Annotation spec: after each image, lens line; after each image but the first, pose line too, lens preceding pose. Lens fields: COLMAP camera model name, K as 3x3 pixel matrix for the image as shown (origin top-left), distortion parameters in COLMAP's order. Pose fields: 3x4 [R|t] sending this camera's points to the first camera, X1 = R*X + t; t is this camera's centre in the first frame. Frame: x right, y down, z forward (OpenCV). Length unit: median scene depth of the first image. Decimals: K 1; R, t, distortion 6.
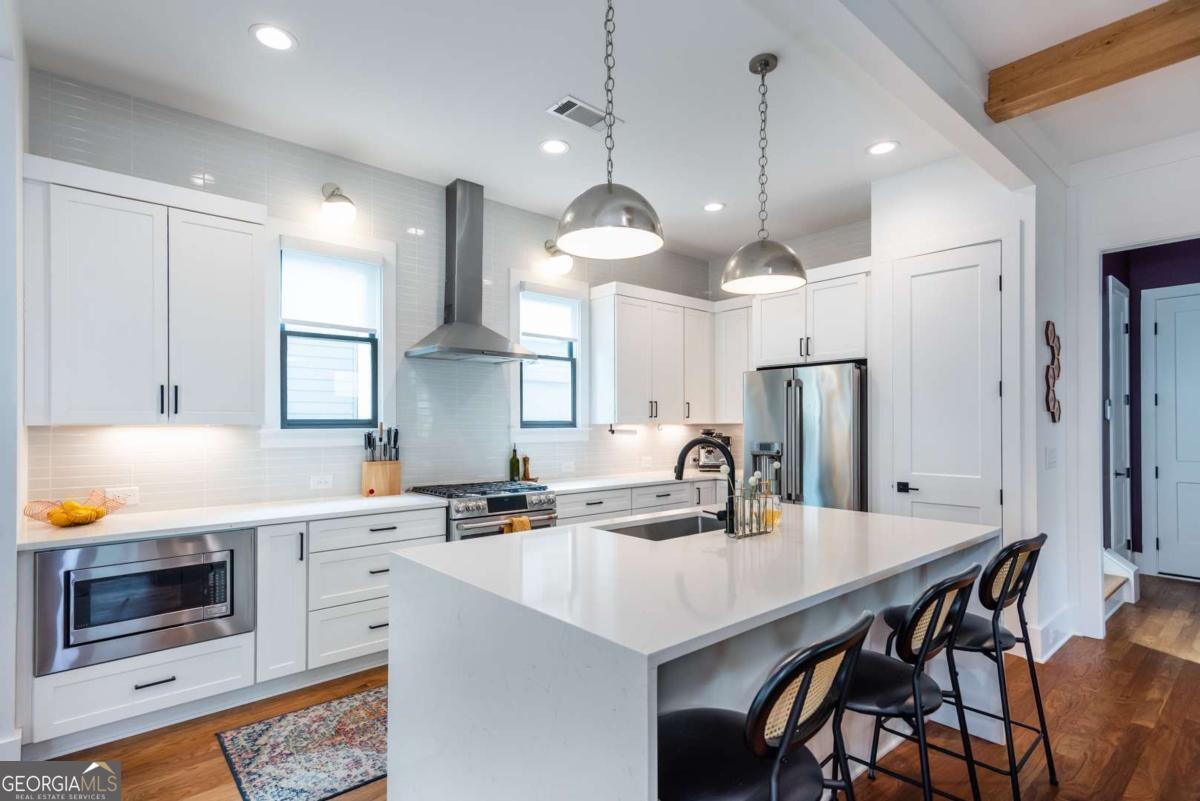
lens RADIAL K [[582.2, 0, 595.9], [0, 582.2, 419.7], [0, 0, 1]] dist [0.001849, 0.000343]
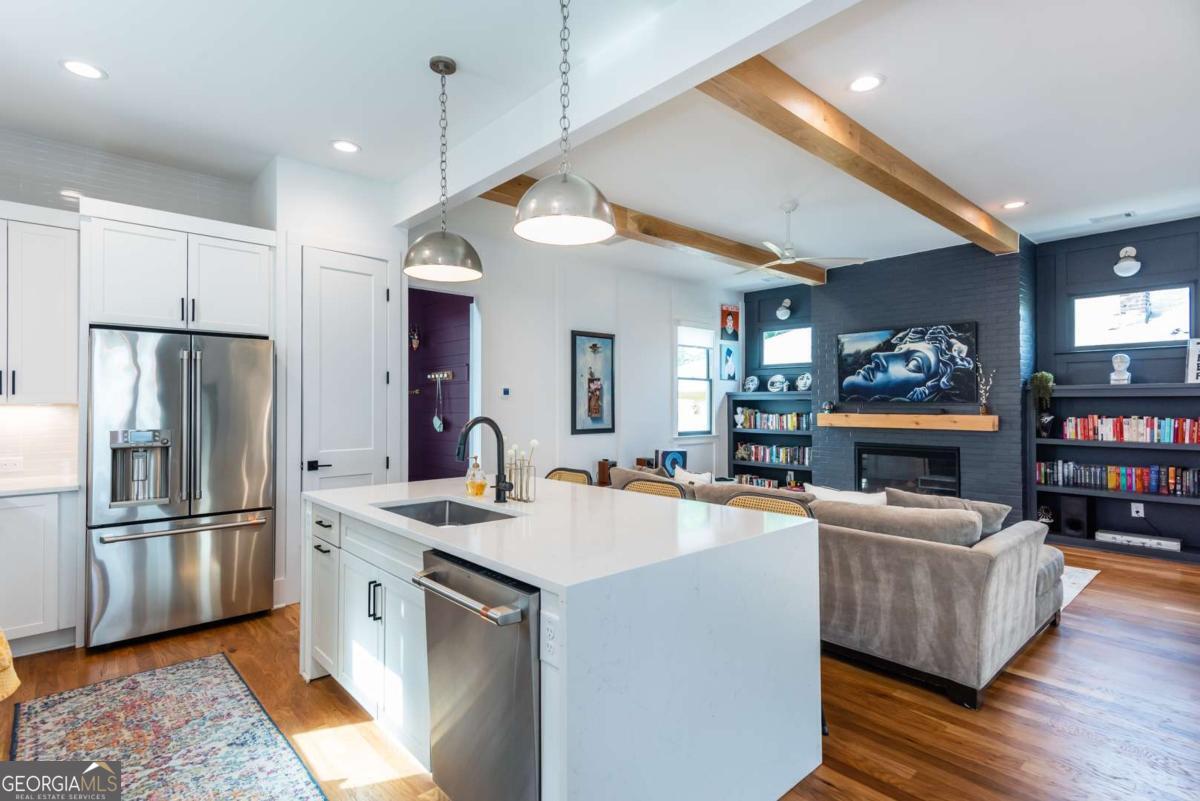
lens RADIAL K [[589.4, 0, 598.8], [0, 589.4, 404.1], [0, 0, 1]] dist [0.018594, 0.000175]
pose [[-0.016514, 0.003567, 0.999857, -0.572939], [-0.006672, 0.999971, -0.003677, 0.005255], [-0.999841, -0.006732, -0.016489, 0.526415]]
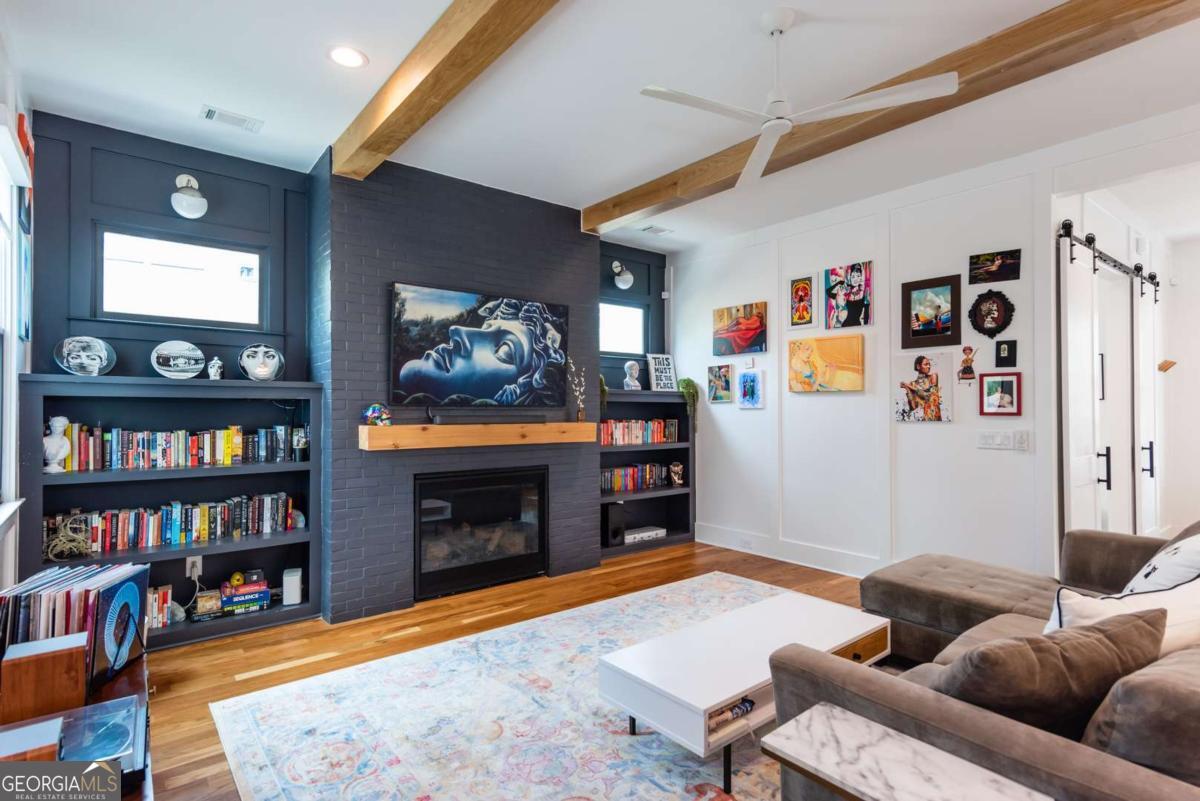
lens RADIAL K [[601.9, 0, 594.5], [0, 601.9, 407.7], [0, 0, 1]] dist [0.018282, 0.000229]
pose [[-0.998893, 0.003035, 0.046941, 0.925276], [0.002546, 0.999942, -0.010483, 0.004031], [-0.046970, -0.010352, -0.998843, 0.782530]]
